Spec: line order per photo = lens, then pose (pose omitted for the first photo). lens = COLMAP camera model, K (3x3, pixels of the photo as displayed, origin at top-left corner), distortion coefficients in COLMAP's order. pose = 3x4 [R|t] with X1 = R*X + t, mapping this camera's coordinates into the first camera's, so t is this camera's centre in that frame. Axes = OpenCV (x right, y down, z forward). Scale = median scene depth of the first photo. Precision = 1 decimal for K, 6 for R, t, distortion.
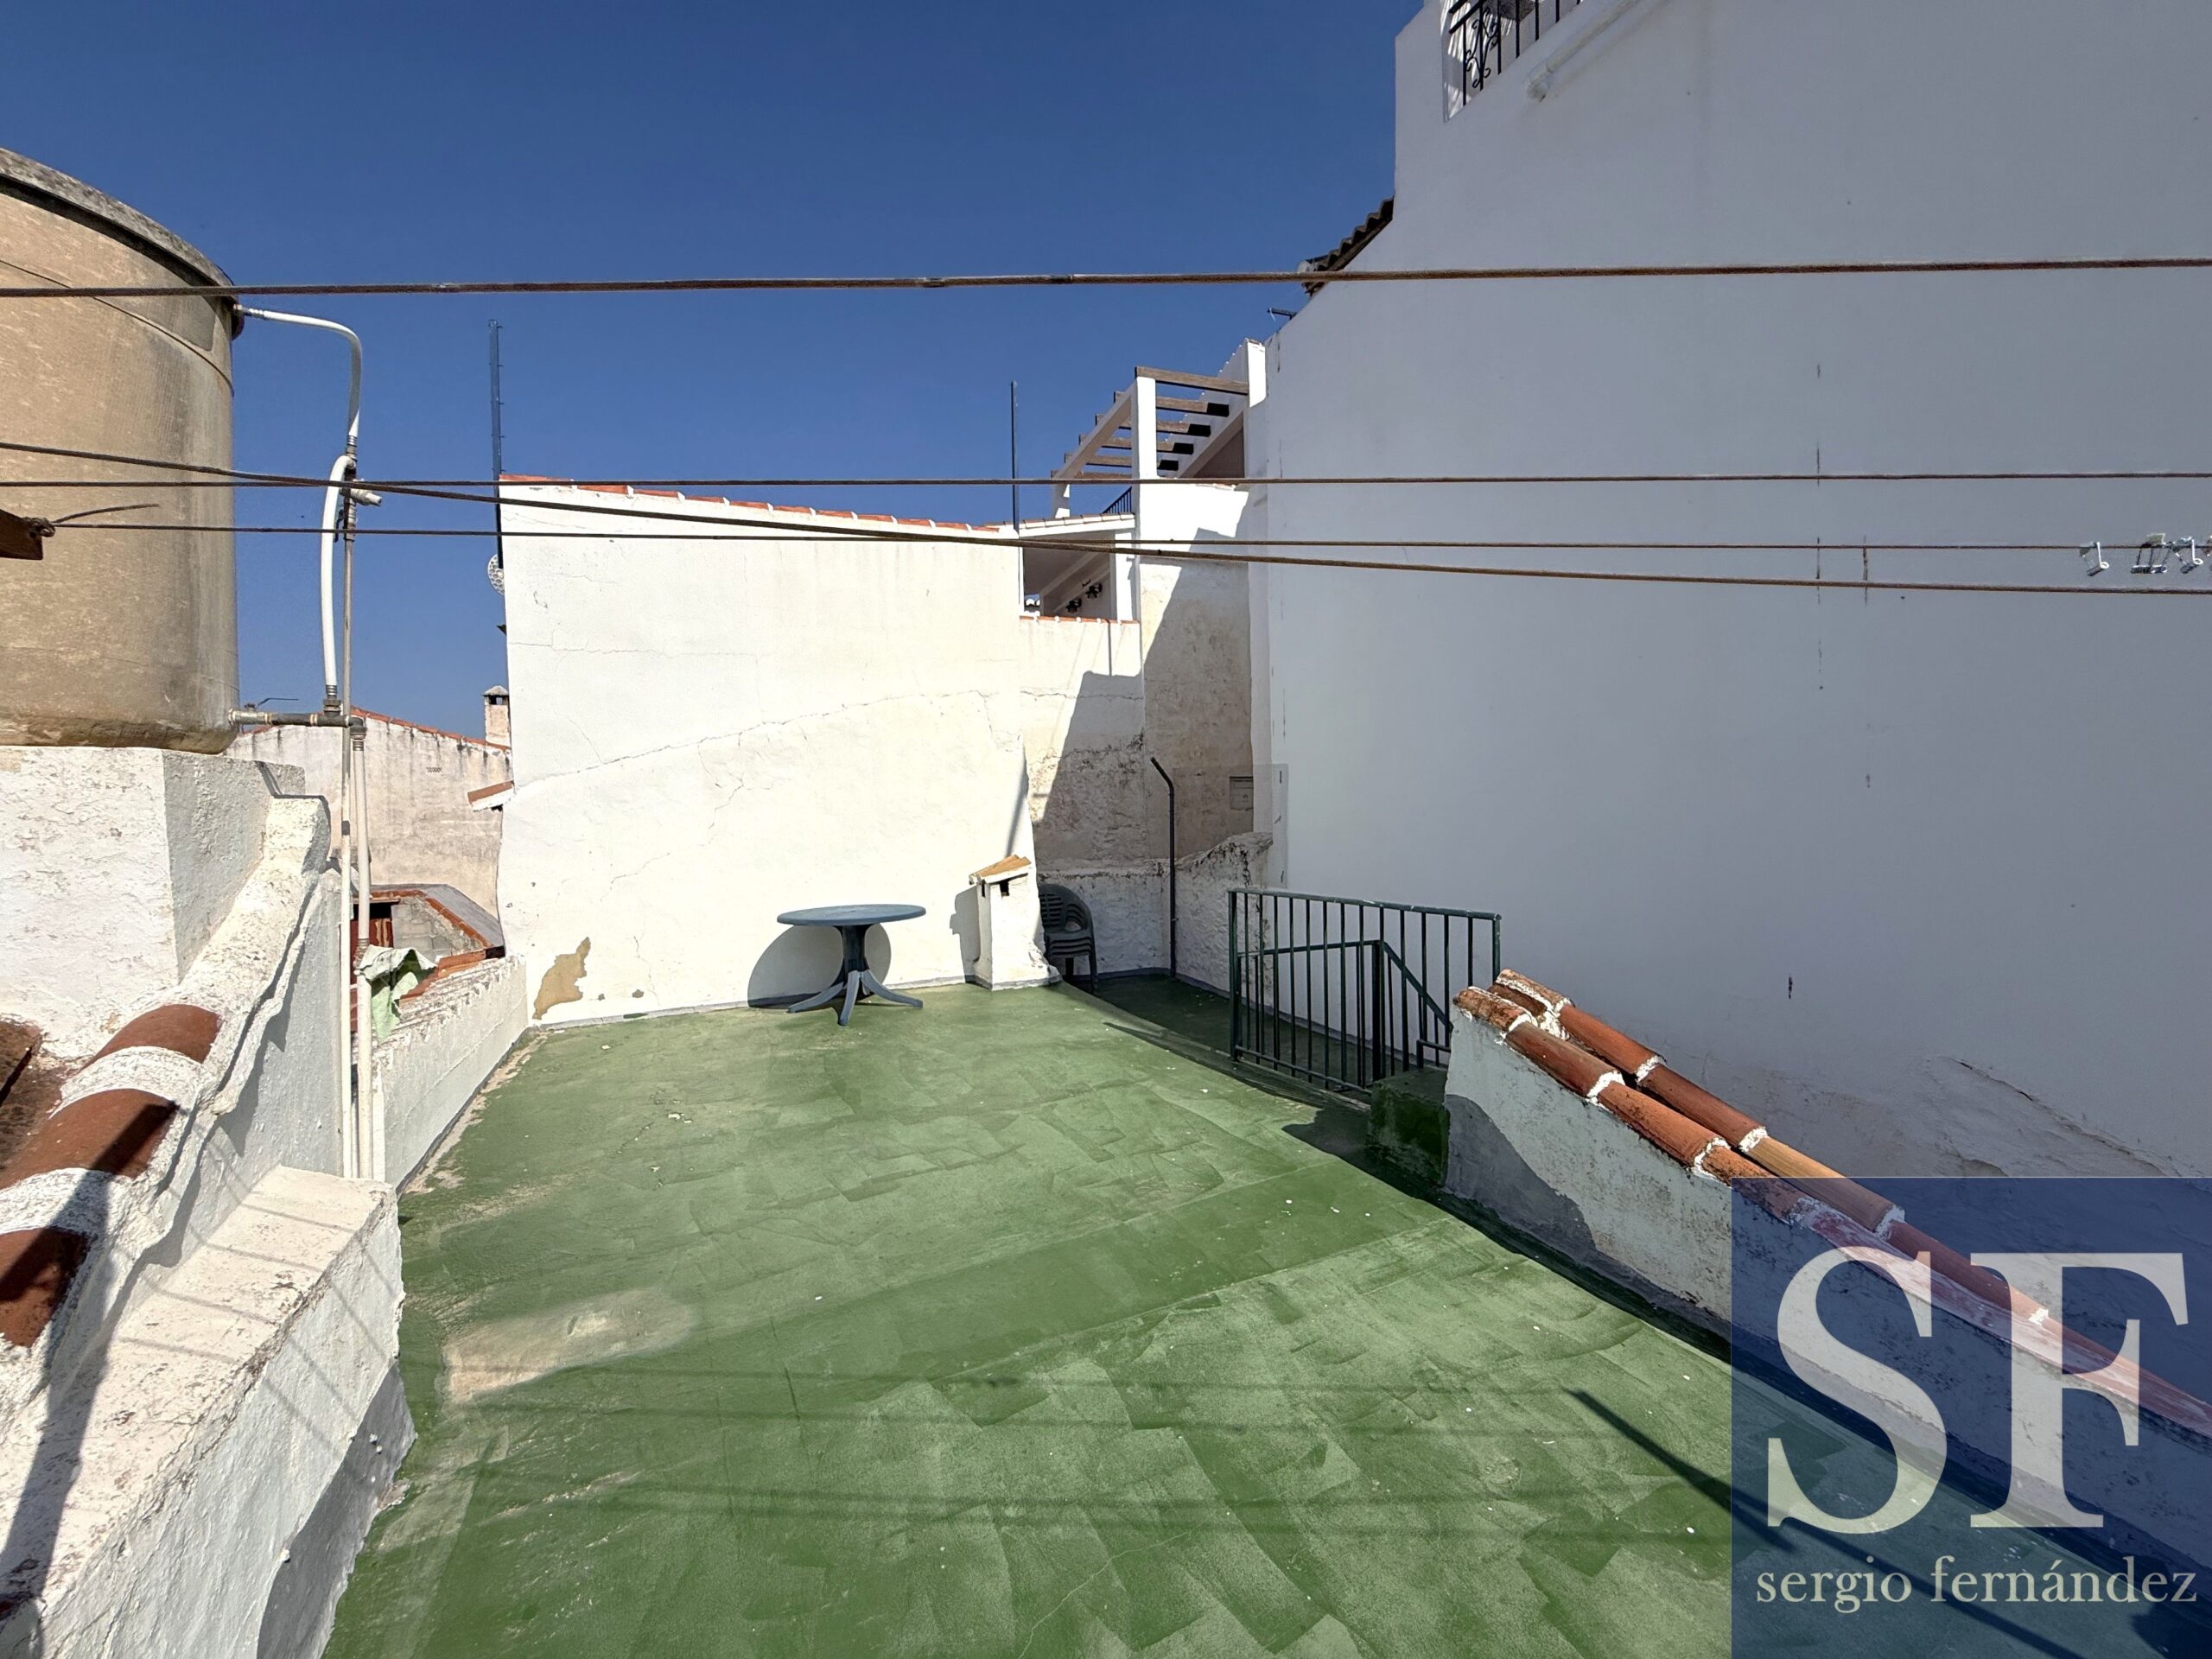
lens RADIAL K [[883.6, 0, 1098.5], [0, 883.6, 837.7], [0, 0, 1]] dist [0.001327, -0.001085]
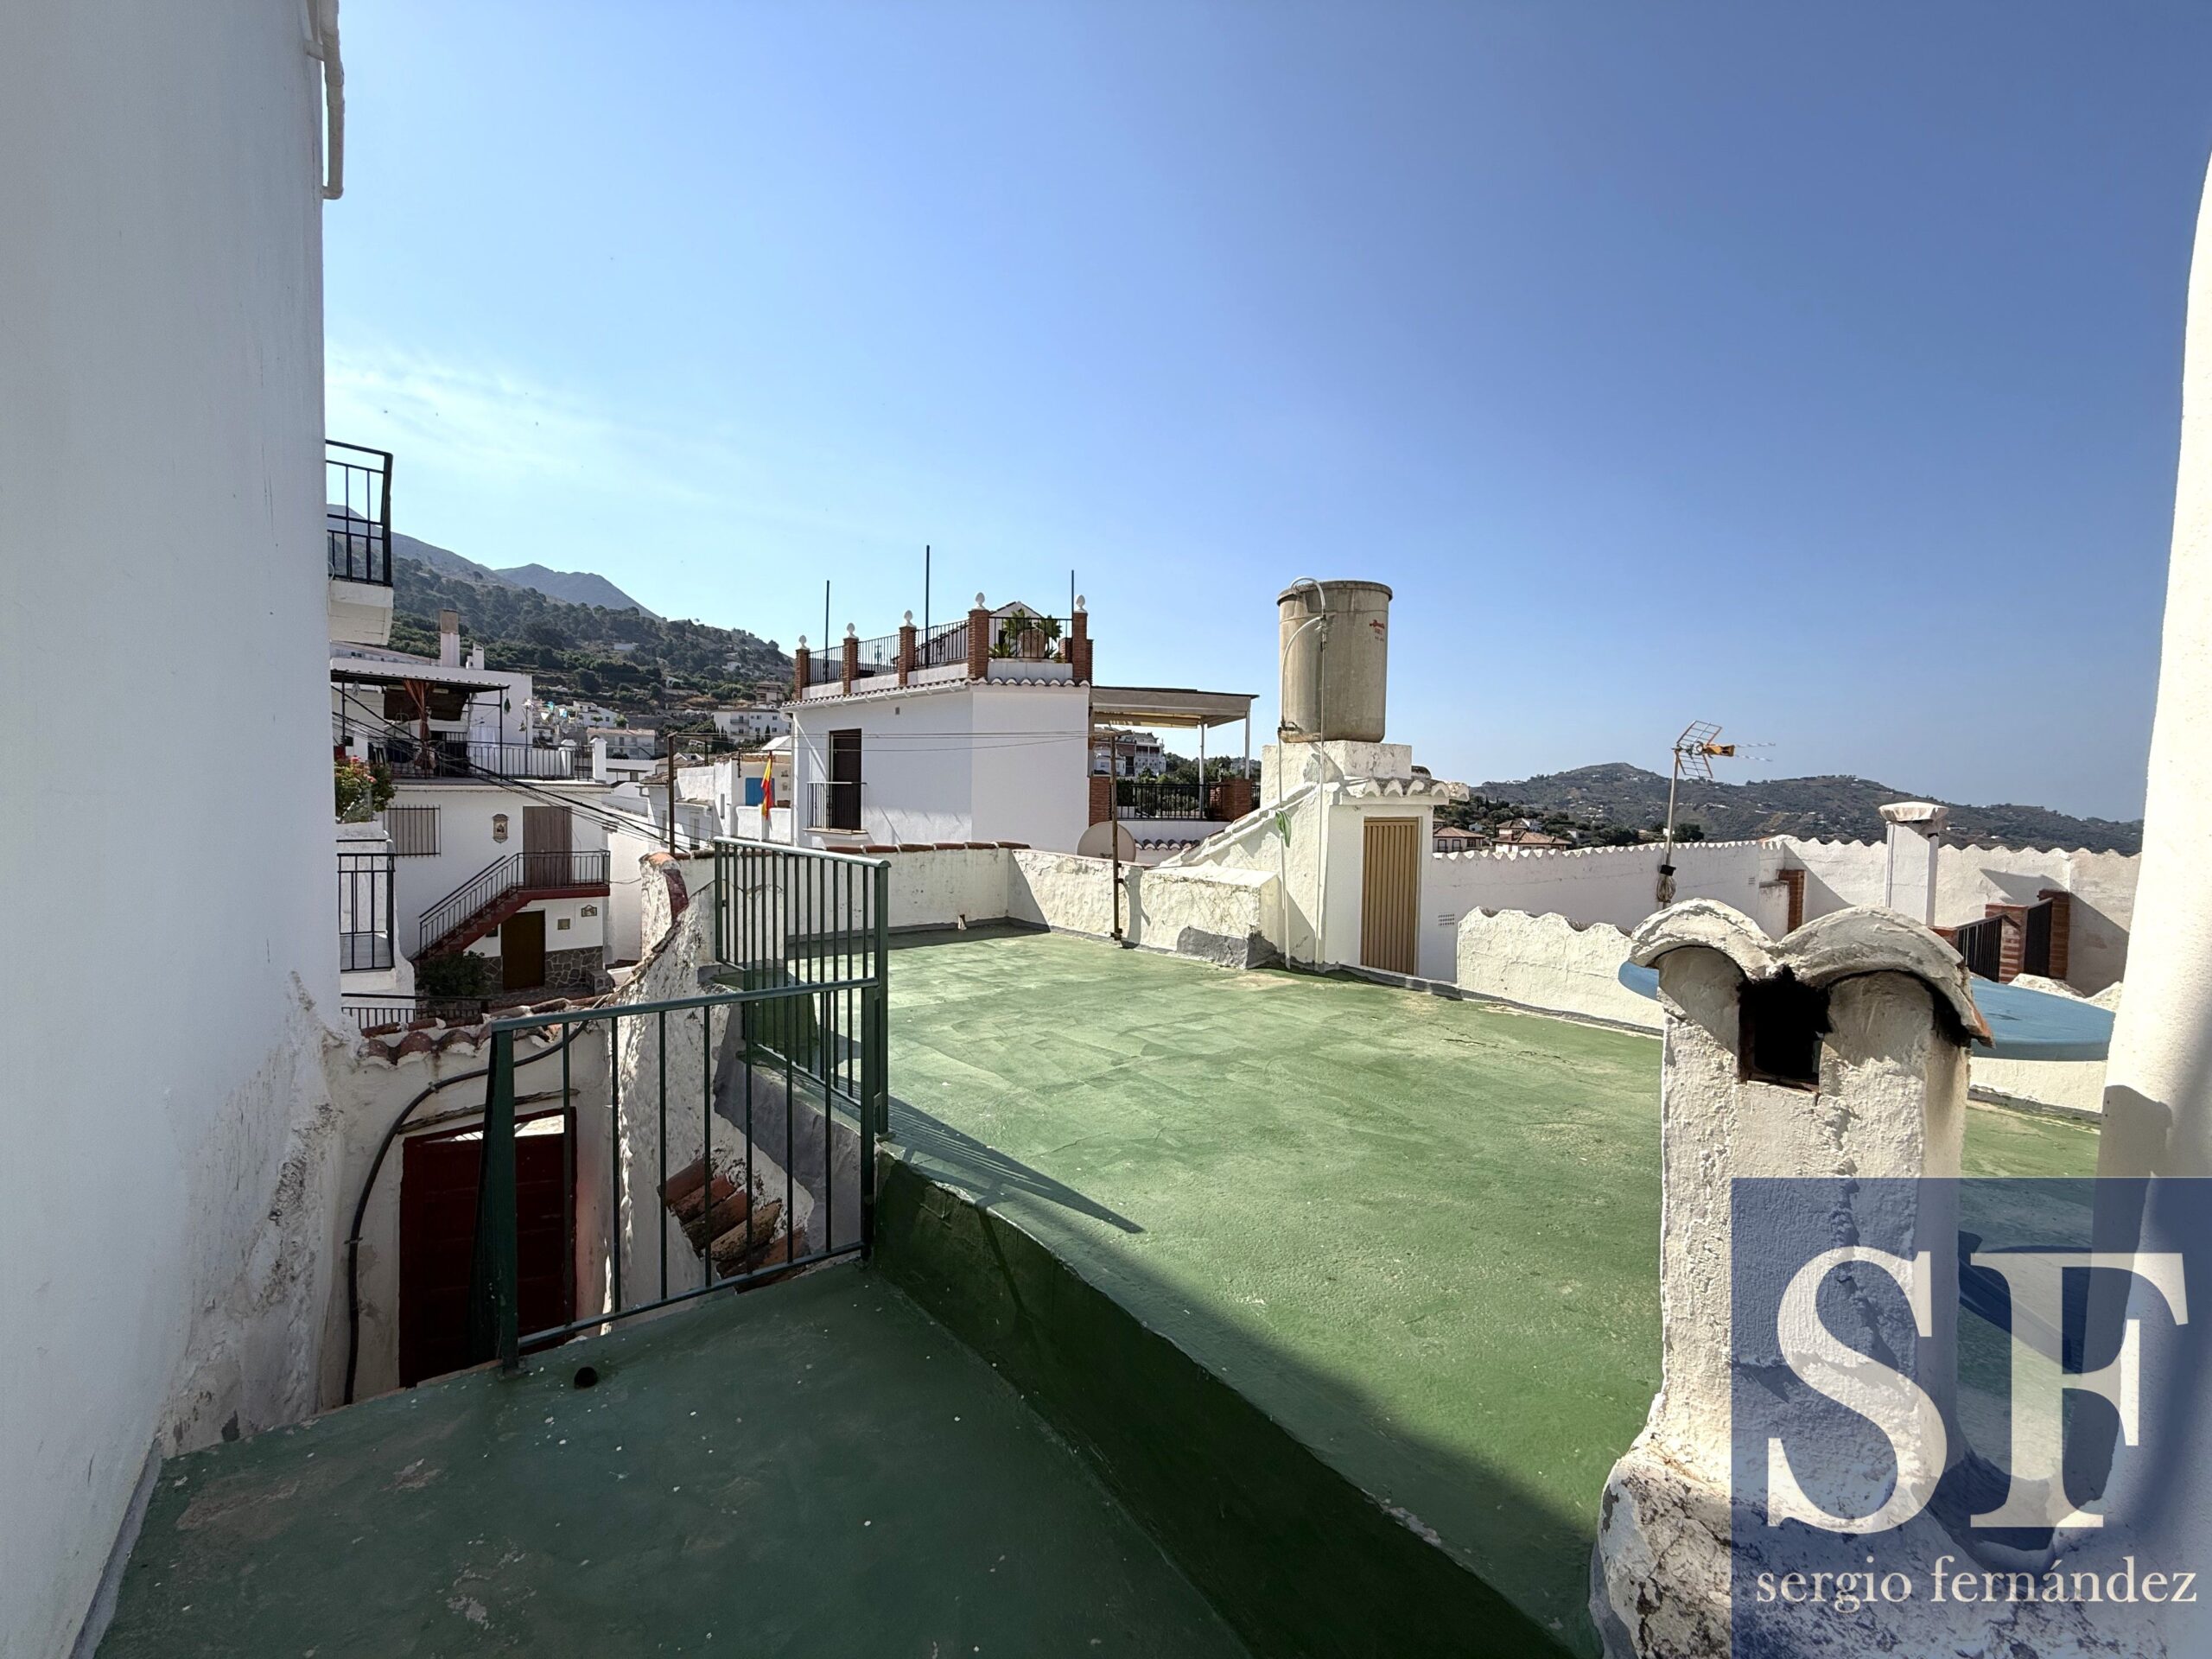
lens RADIAL K [[883.6, 0, 1102.8], [0, 883.6, 824.1], [0, 0, 1]] dist [0.001327, -0.001085]
pose [[-0.980776, 0.014431, -0.194605, 0.090313], [0.000395, 0.997407, 0.071973, -0.010075], [0.195139, 0.070513, -0.978238, 1.230509]]
